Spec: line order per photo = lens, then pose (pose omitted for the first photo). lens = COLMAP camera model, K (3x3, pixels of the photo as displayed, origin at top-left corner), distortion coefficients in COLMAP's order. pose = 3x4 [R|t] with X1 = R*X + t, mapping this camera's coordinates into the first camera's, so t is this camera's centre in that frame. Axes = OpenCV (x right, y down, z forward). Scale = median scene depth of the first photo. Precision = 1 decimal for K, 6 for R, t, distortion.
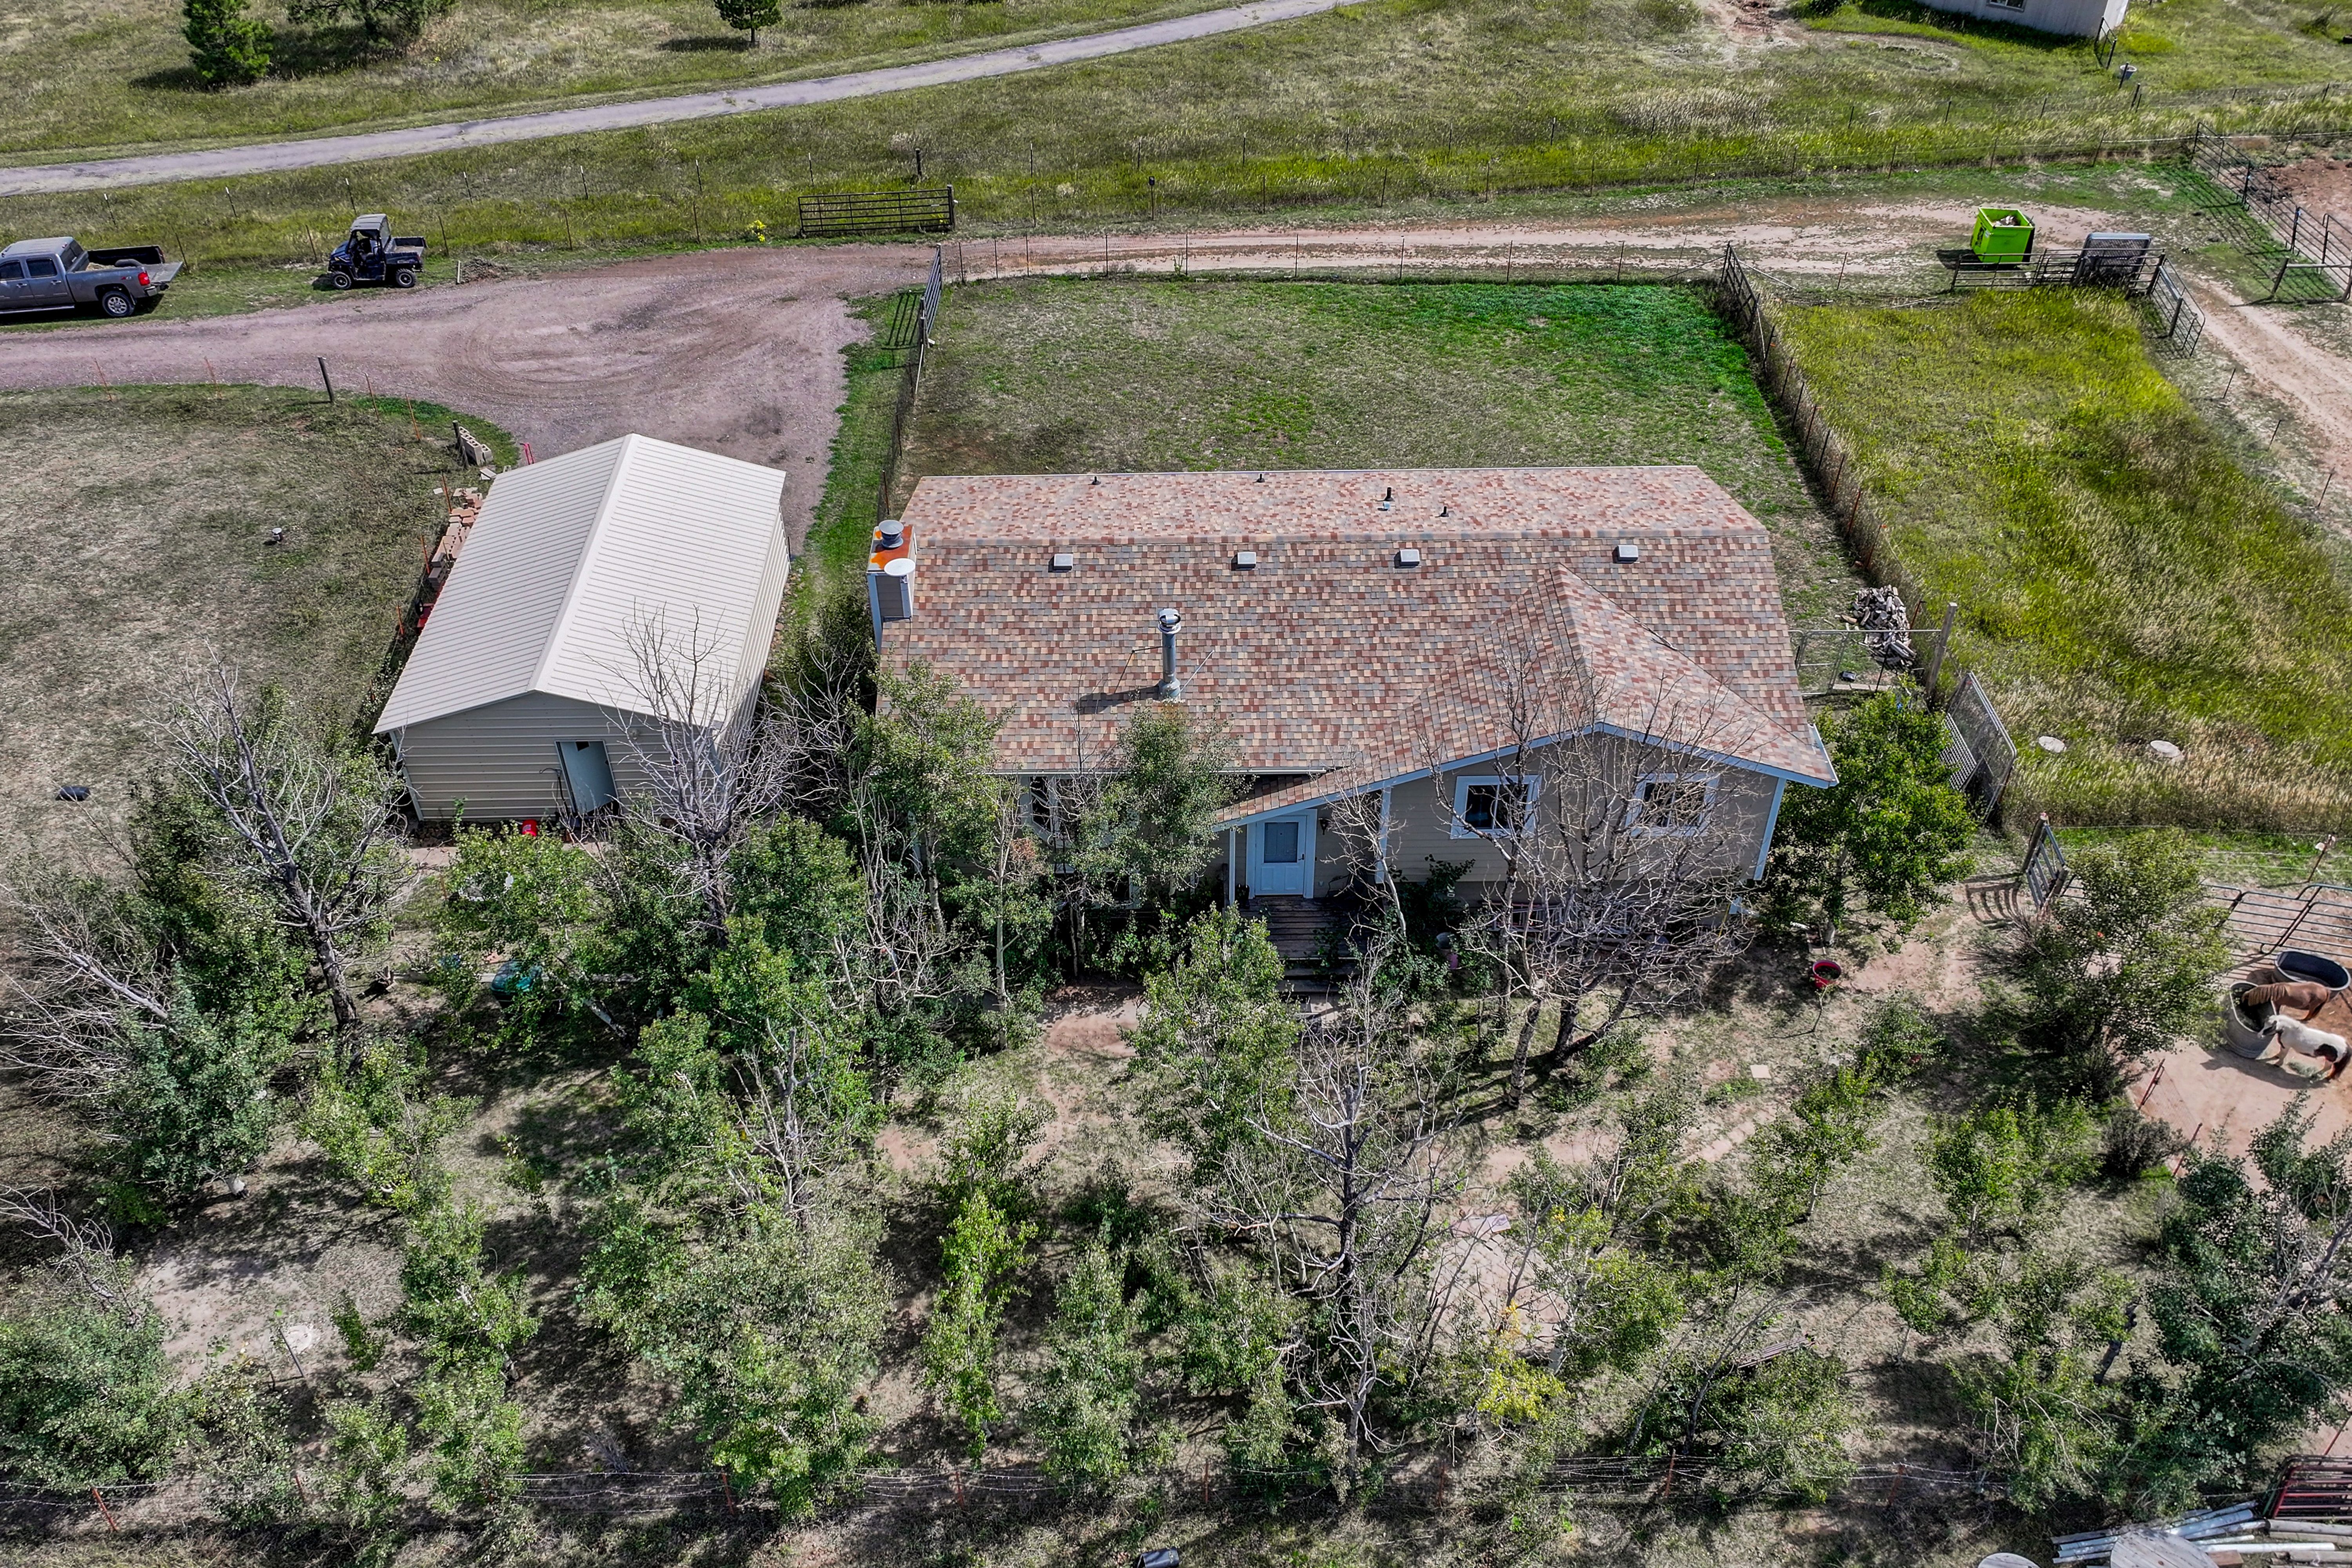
lens RADIAL K [[1935.6, 0, 1176.0], [0, 1935.6, 784.0], [0, 0, 1]] dist [0.075058, -0.073604]
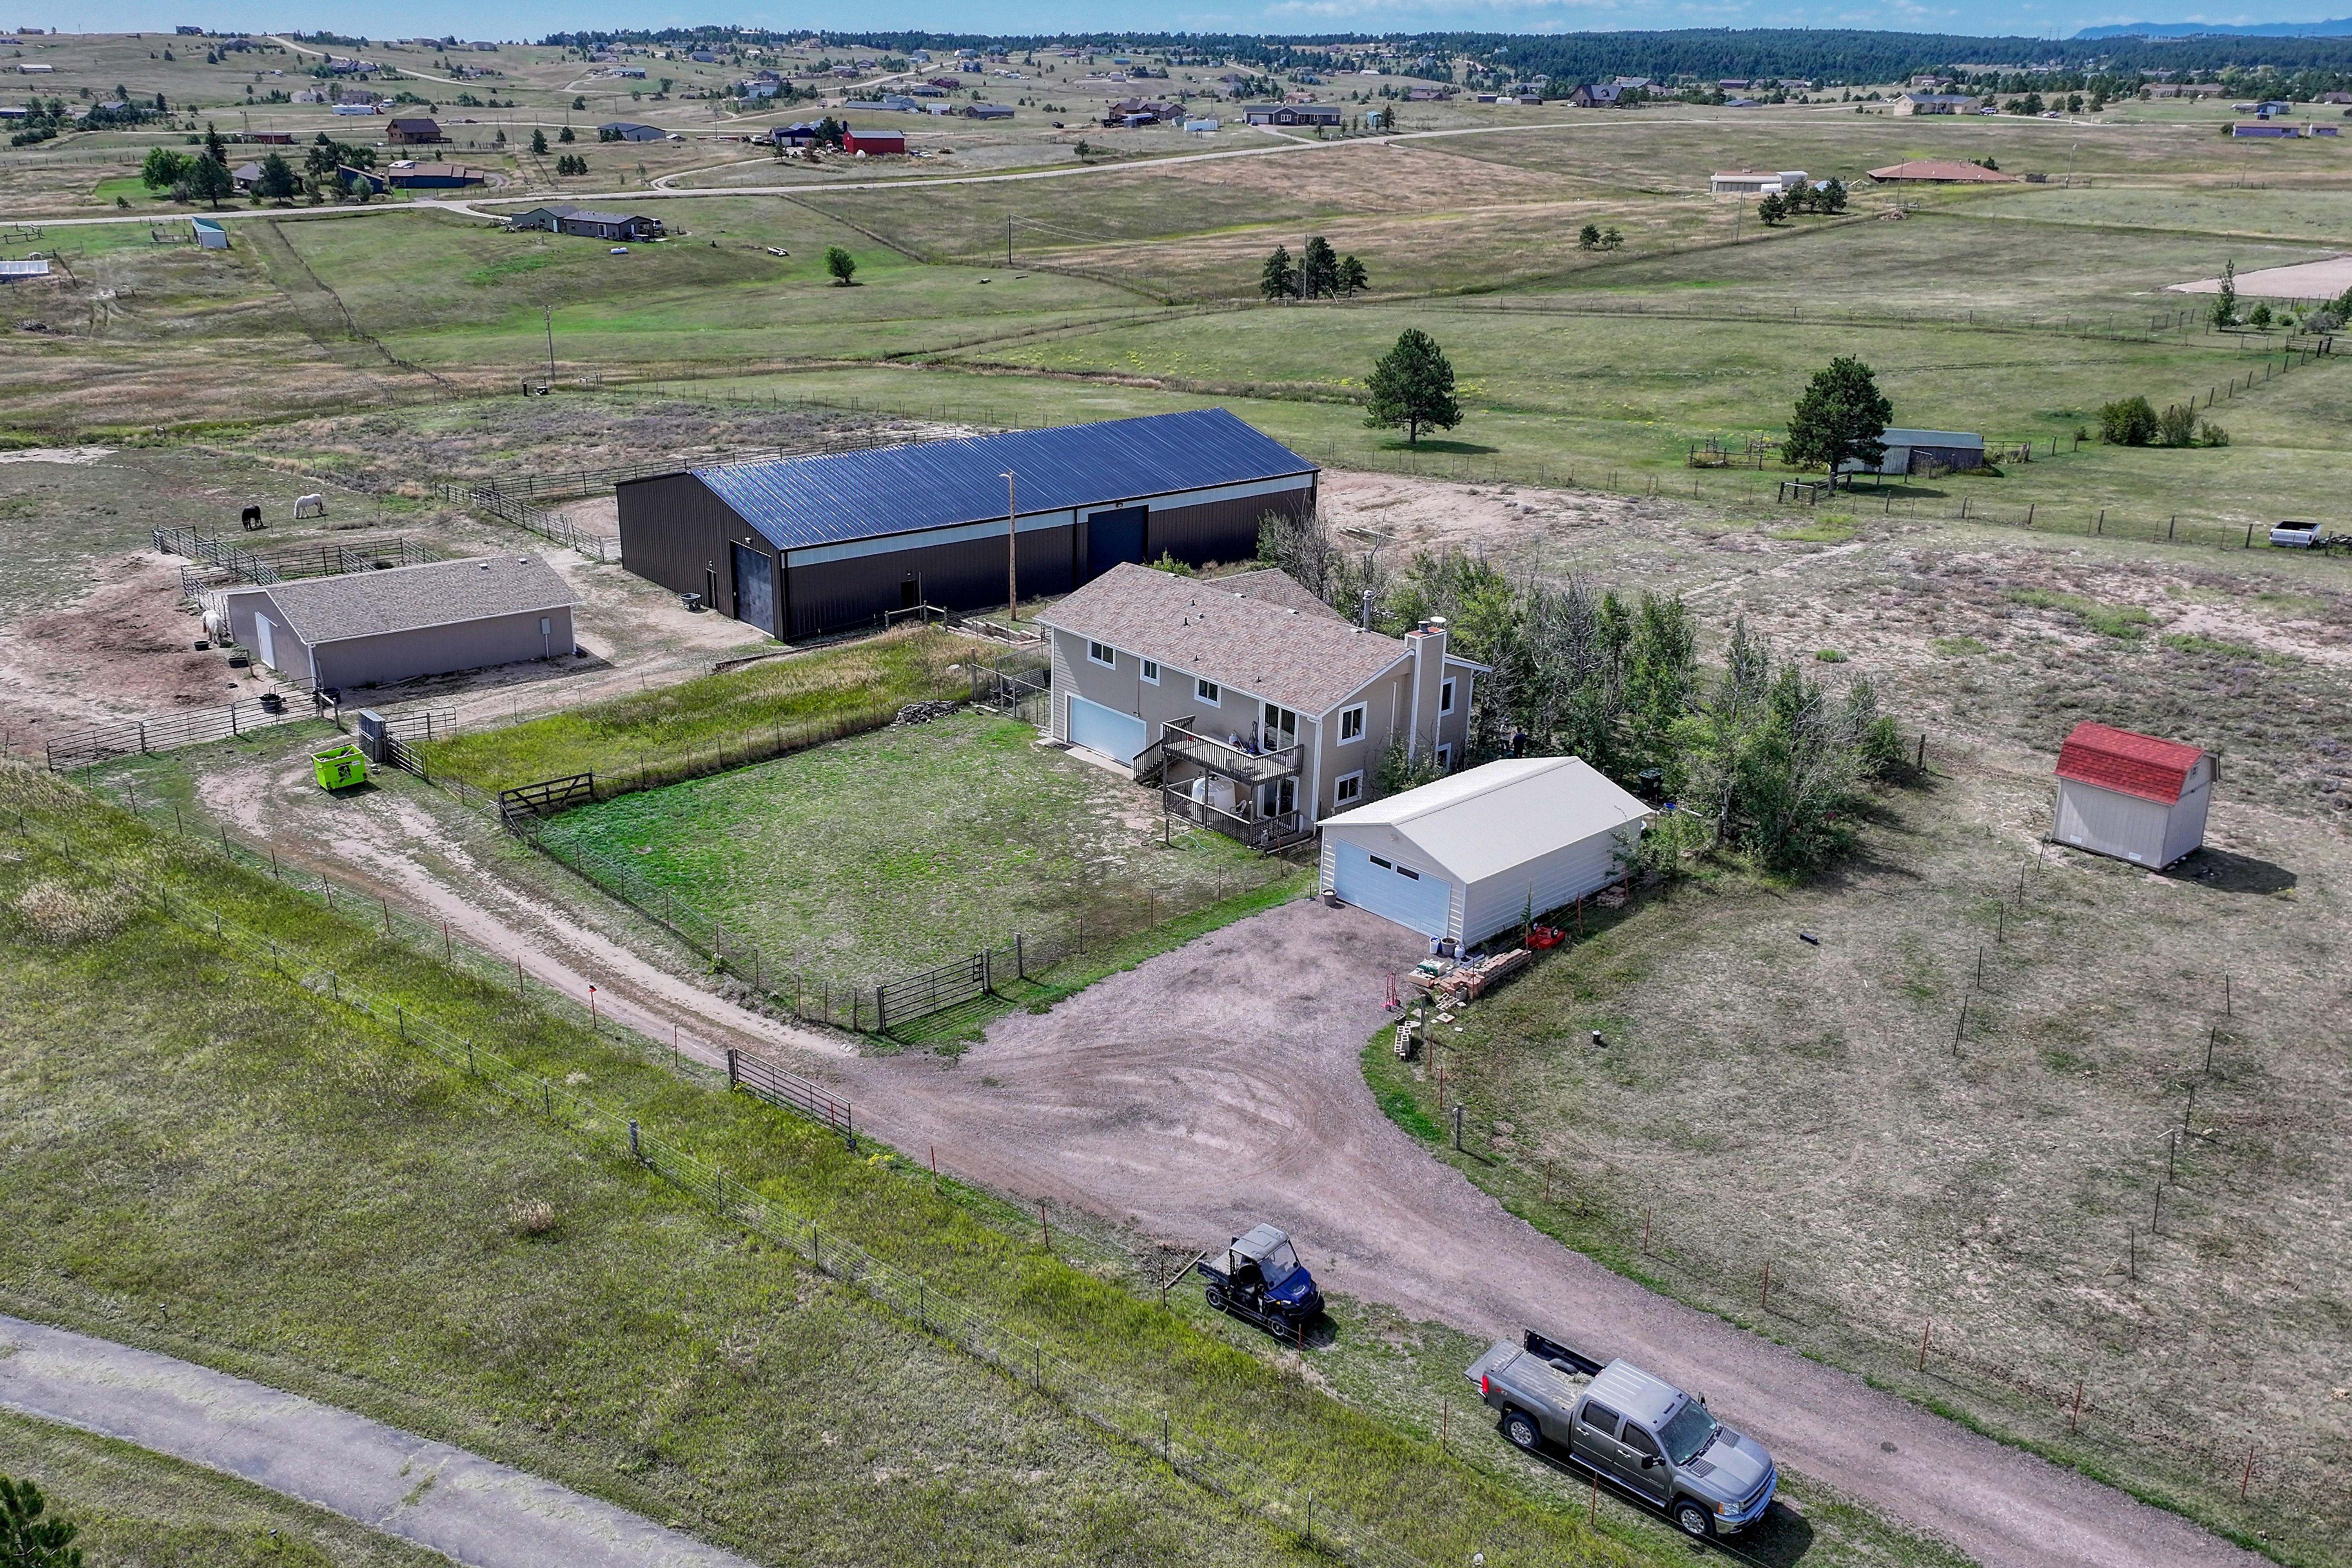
lens RADIAL K [[2014.0, 0, 1176.0], [0, 2014.0, 784.0], [0, 0, 1]] dist [0.073009, -0.069346]
pose [[-0.657938, -0.262816, 0.705724, -0.909014], [0.475425, 0.581808, 0.659902, -0.934861], [-0.584028, 0.769693, -0.257844, 1.098175]]
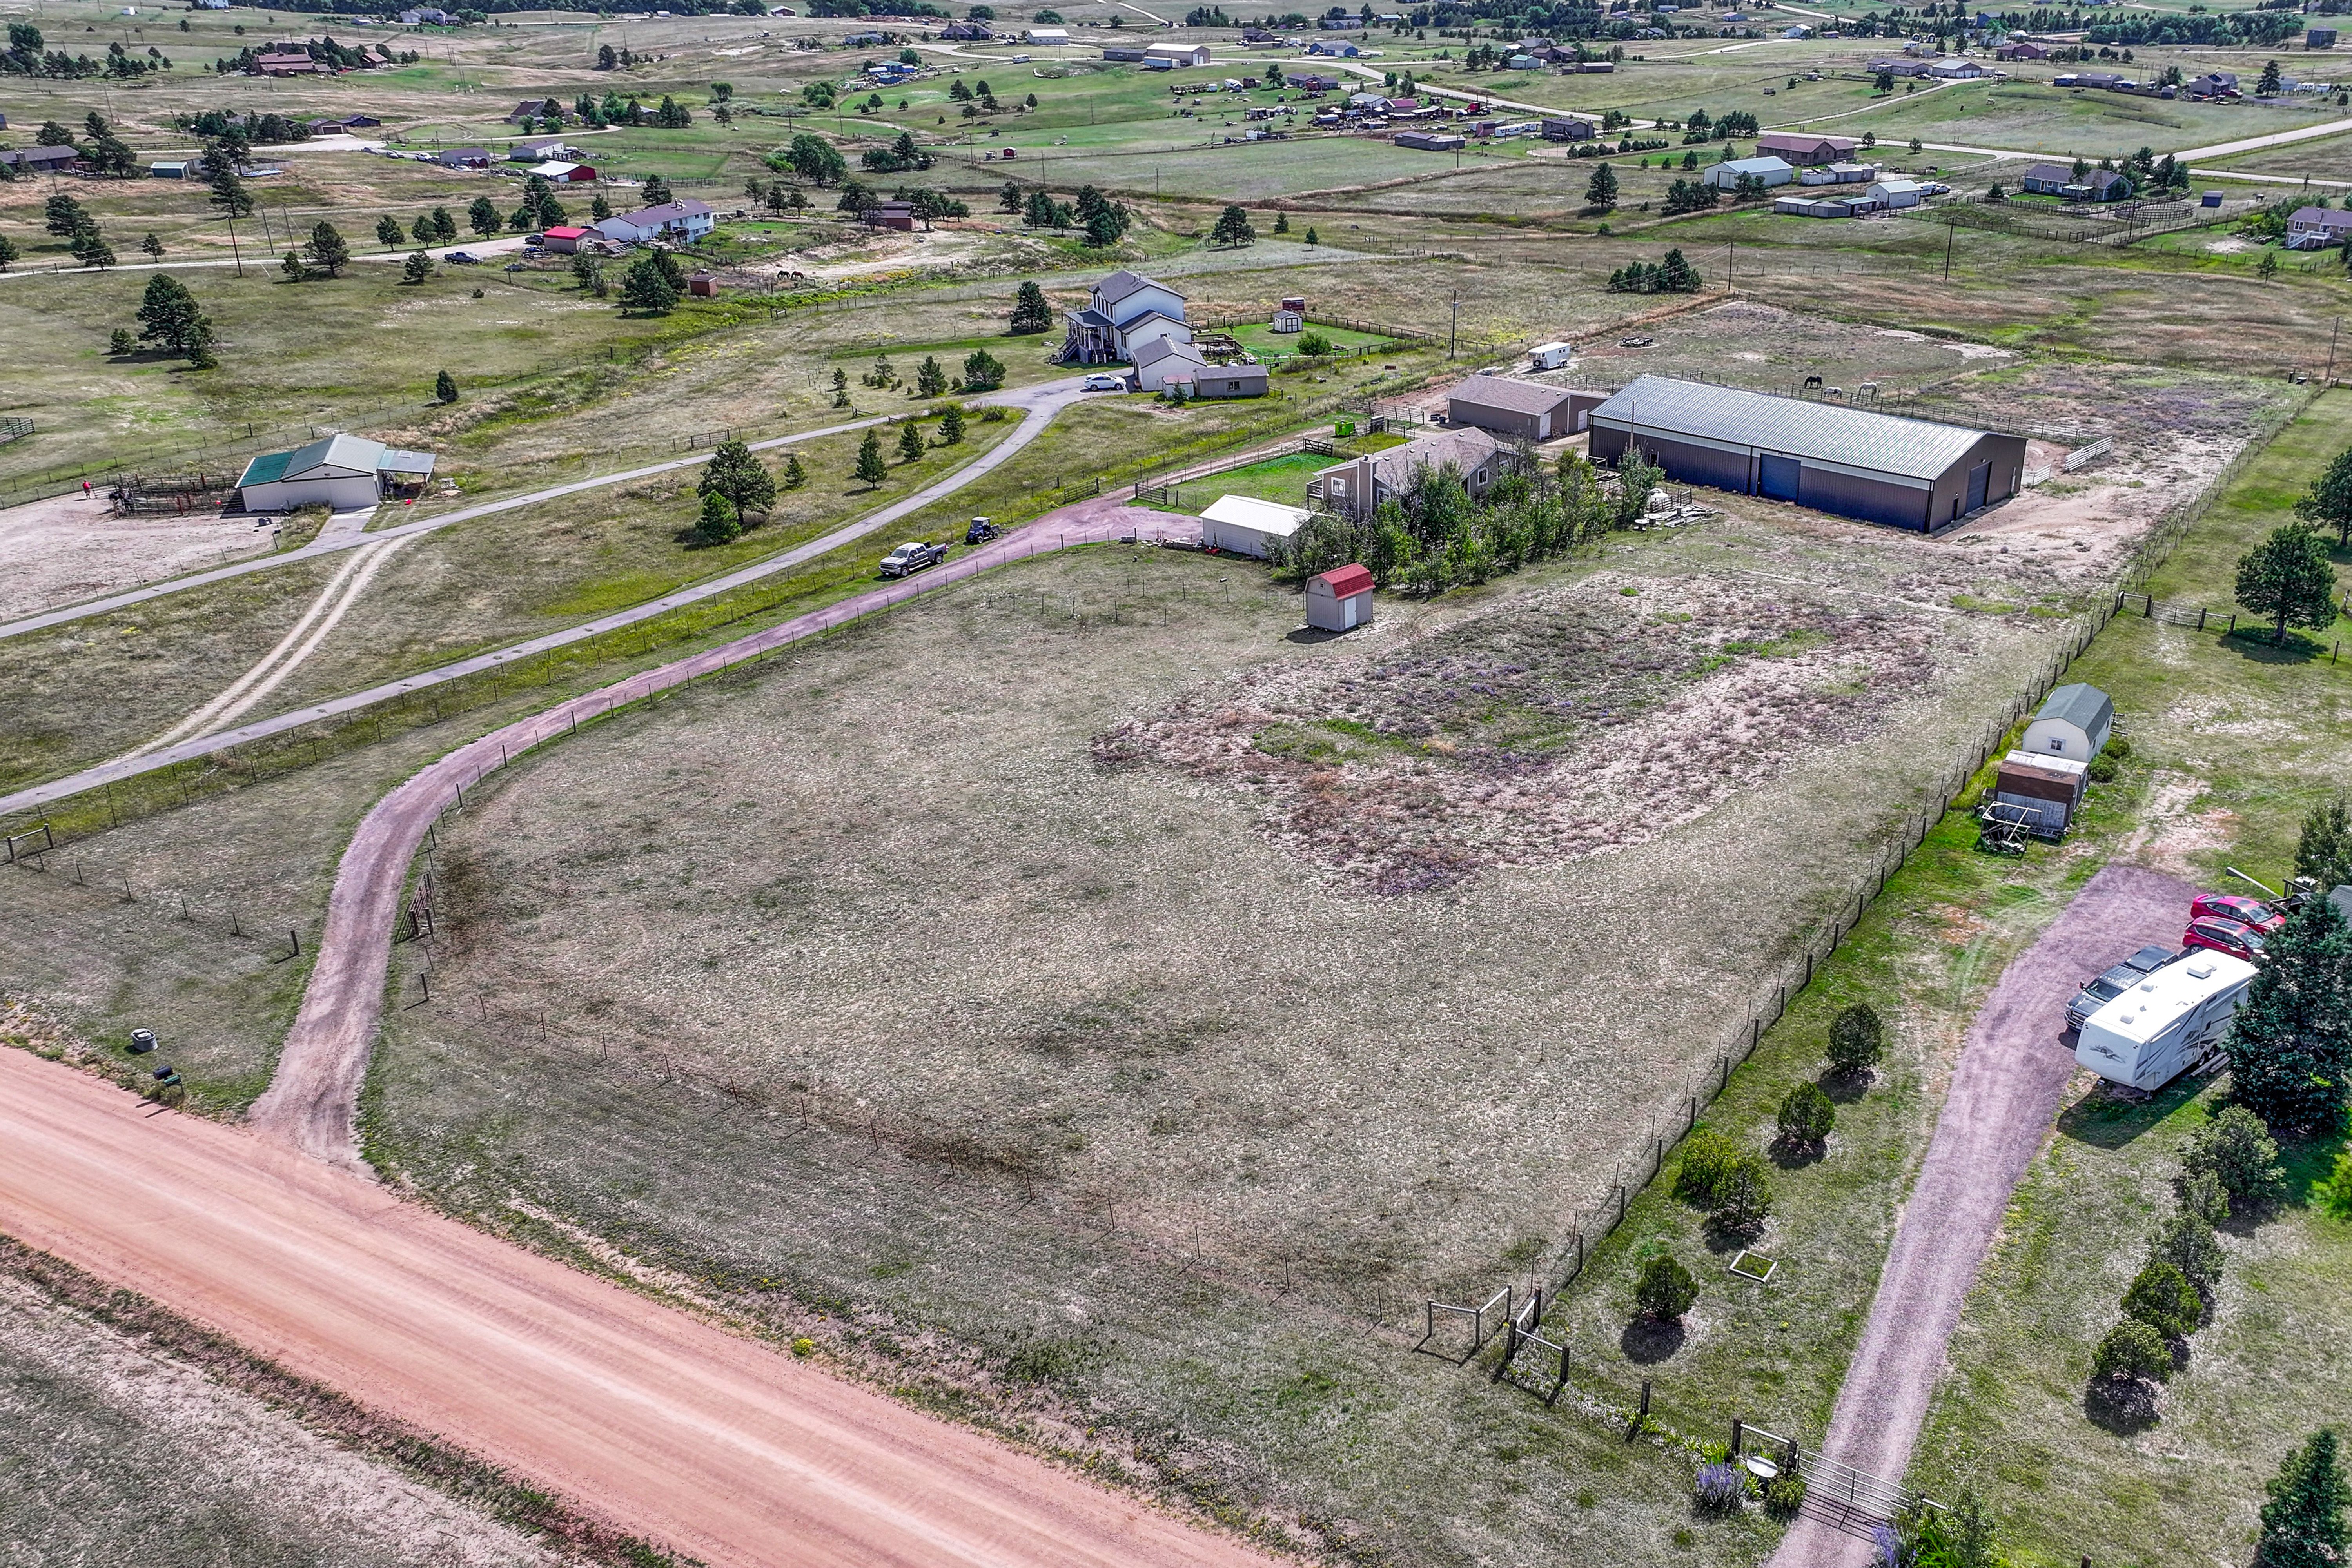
lens RADIAL K [[2014.0, 0, 1176.0], [0, 2014.0, 784.0], [0, 0, 1]] dist [0.073009, -0.069346]
pose [[0.642150, -0.298315, 0.706153, -2.286641], [0.484159, 0.872022, -0.071890, 0.381107], [-0.594335, 0.388054, 0.704400, -0.973604]]
